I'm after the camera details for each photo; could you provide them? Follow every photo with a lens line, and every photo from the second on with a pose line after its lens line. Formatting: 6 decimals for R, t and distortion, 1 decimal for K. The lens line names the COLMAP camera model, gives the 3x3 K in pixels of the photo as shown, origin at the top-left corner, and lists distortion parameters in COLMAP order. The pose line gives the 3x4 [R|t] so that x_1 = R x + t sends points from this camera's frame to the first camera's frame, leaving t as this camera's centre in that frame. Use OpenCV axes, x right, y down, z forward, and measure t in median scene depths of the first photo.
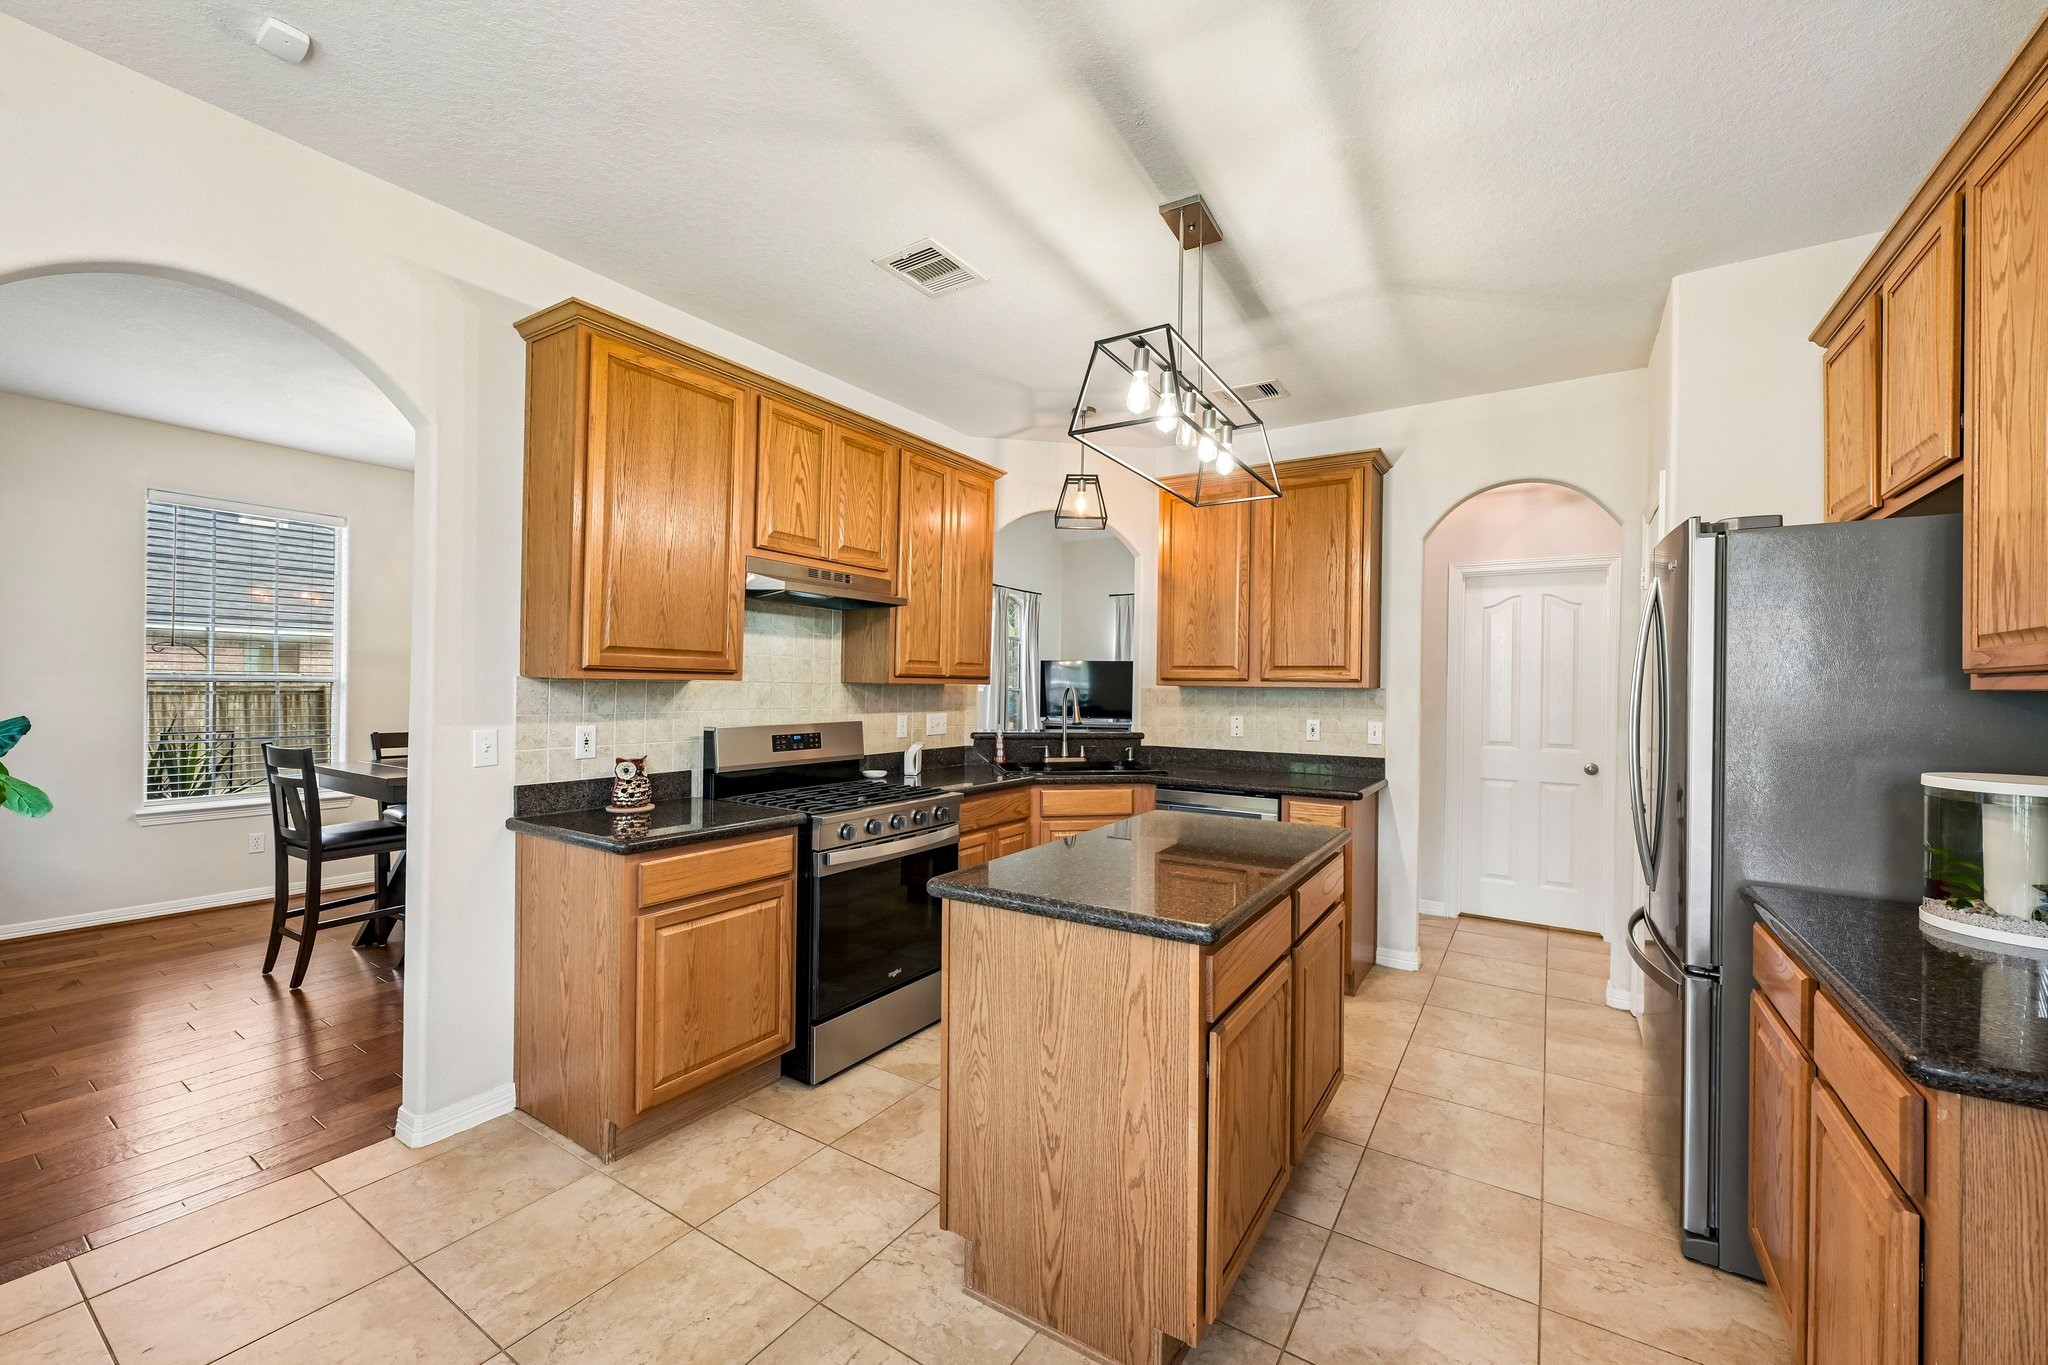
lens RADIAL K [[810.7, 0, 1020.7], [0, 810.7, 687.1], [0, 0, 1]] dist [0.002082, 0.000079]
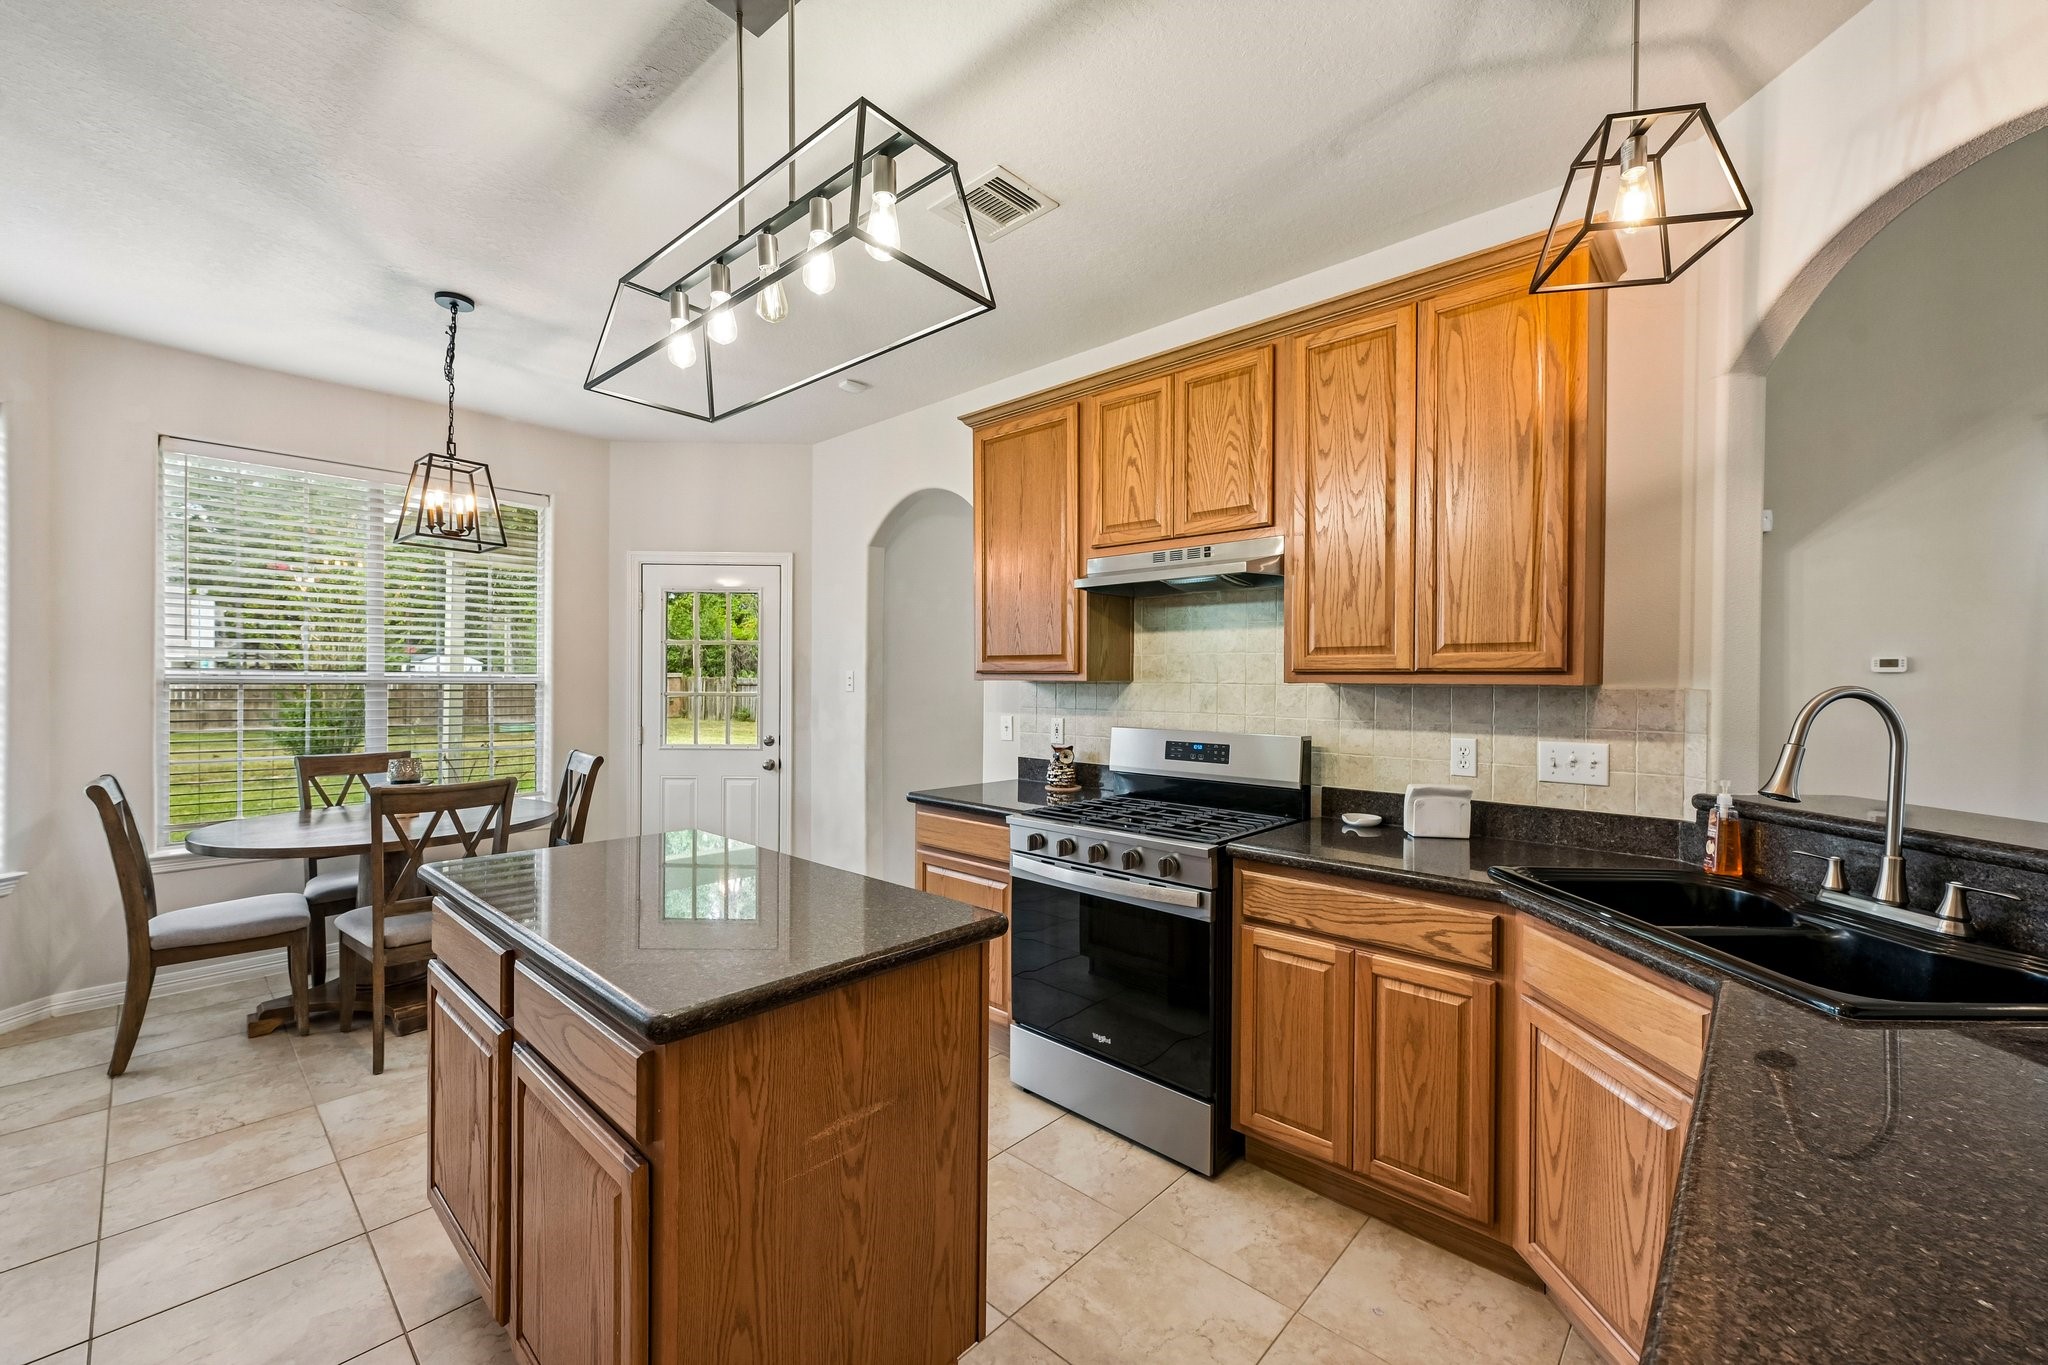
lens RADIAL K [[810.7, 0, 1020.7], [0, 810.7, 687.1], [0, 0, 1]] dist [0.002082, 0.000079]
pose [[-0.167246, -0.008048, -0.985882, 0.577617], [-0.012221, 0.999907, -0.006090, 0.005898], [0.985839, 0.011030, -0.167329, 0.919209]]
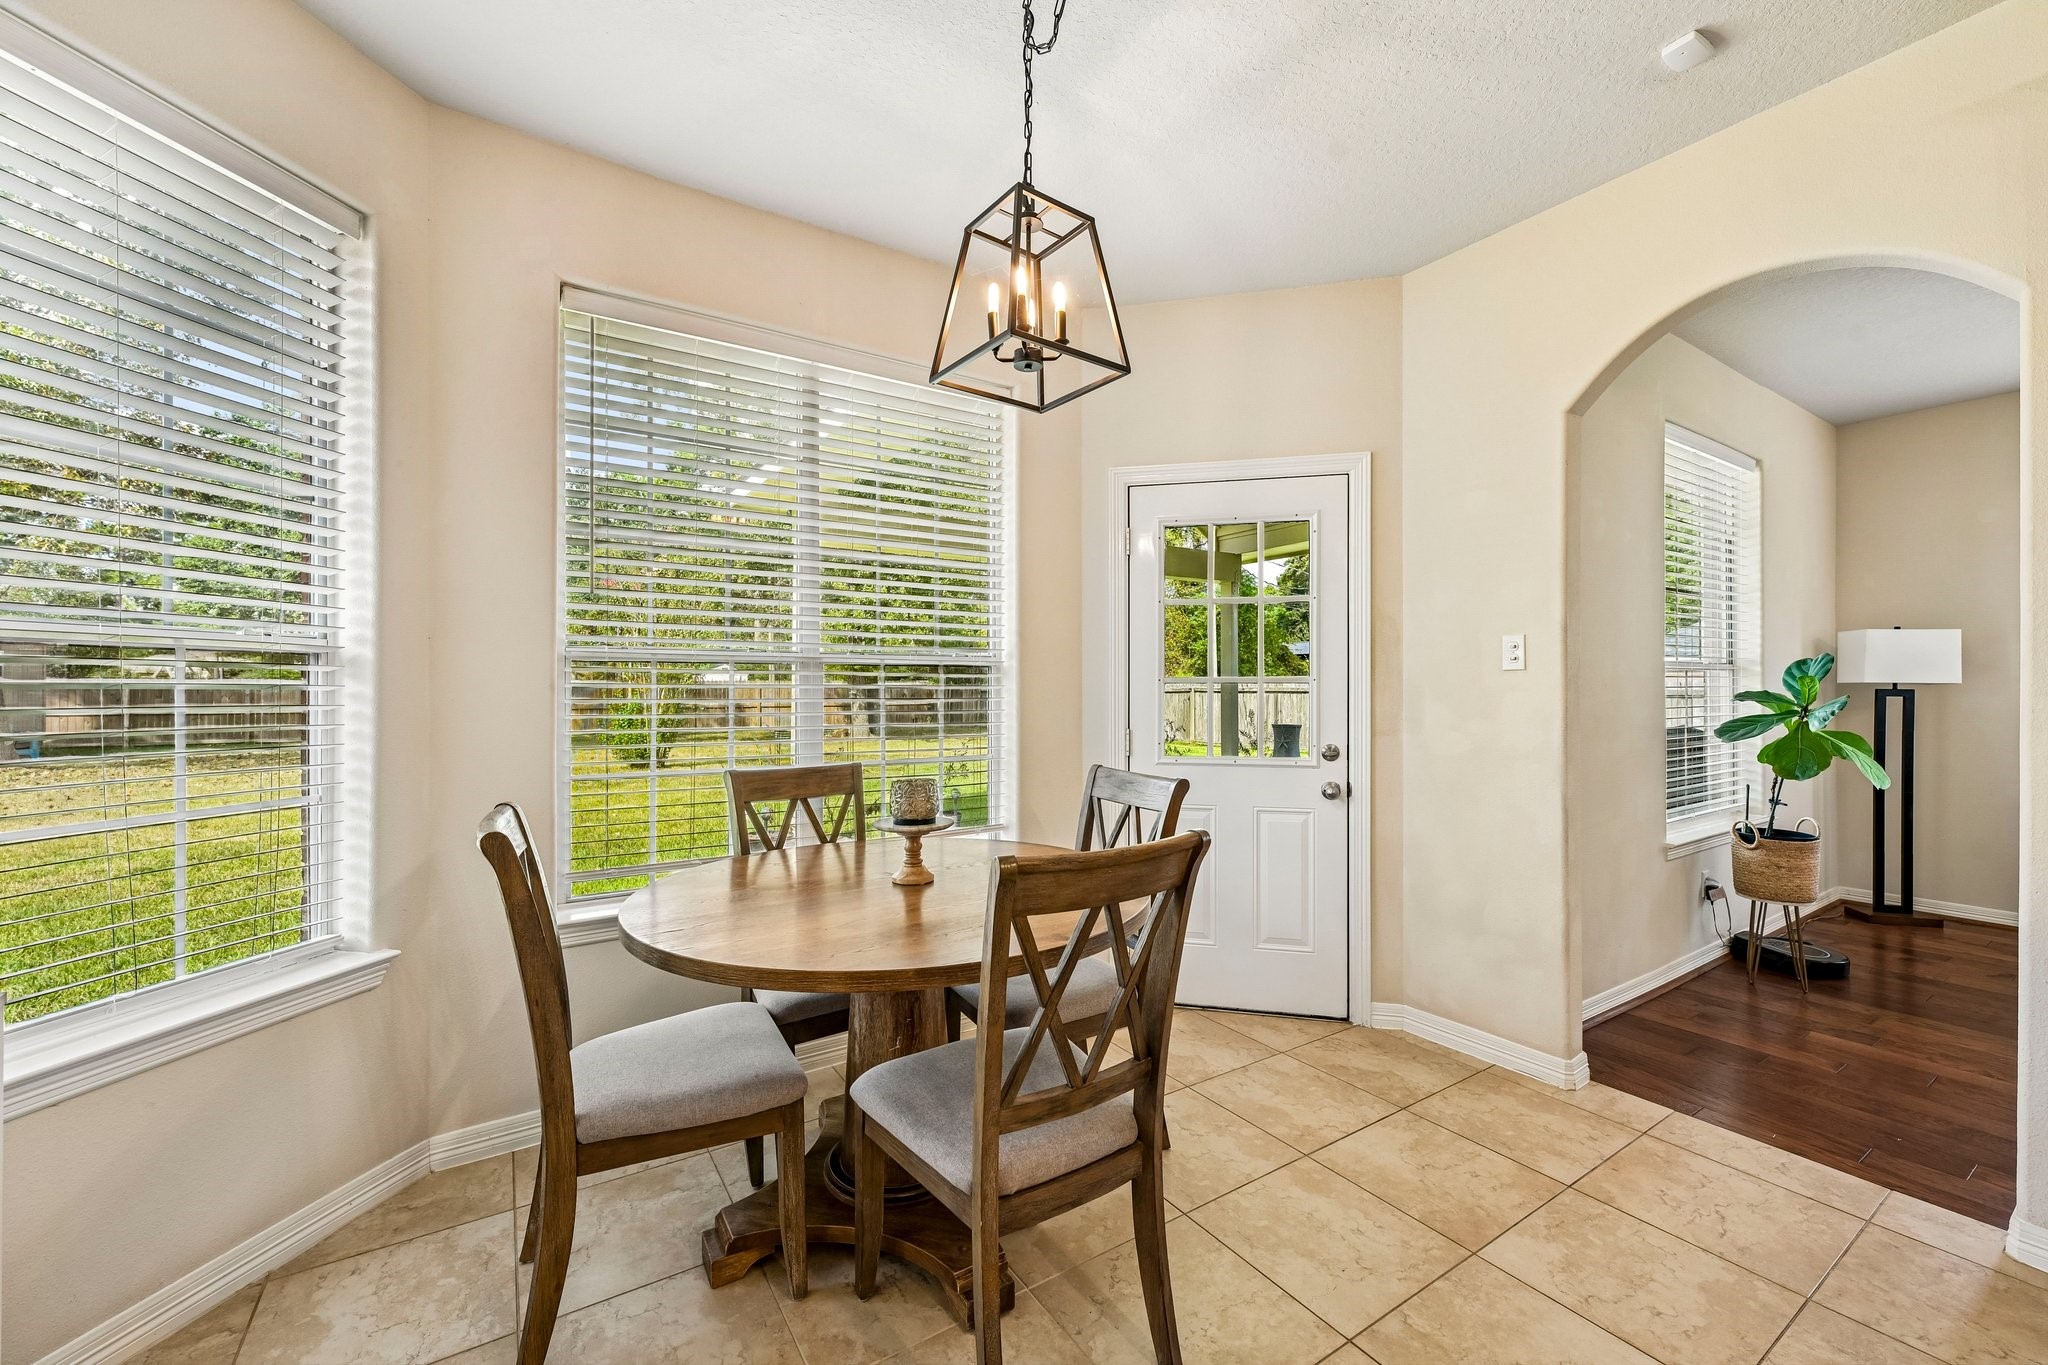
lens RADIAL K [[810.7, 0, 1020.7], [0, 810.7, 687.1], [0, 0, 1]] dist [0.002082, 0.000079]
pose [[-0.405436, -0.013497, -0.914024, 0.276859], [-0.009557, 0.999899, -0.010526, 0.031207], [0.914074, 0.004467, -0.405524, 0.411731]]
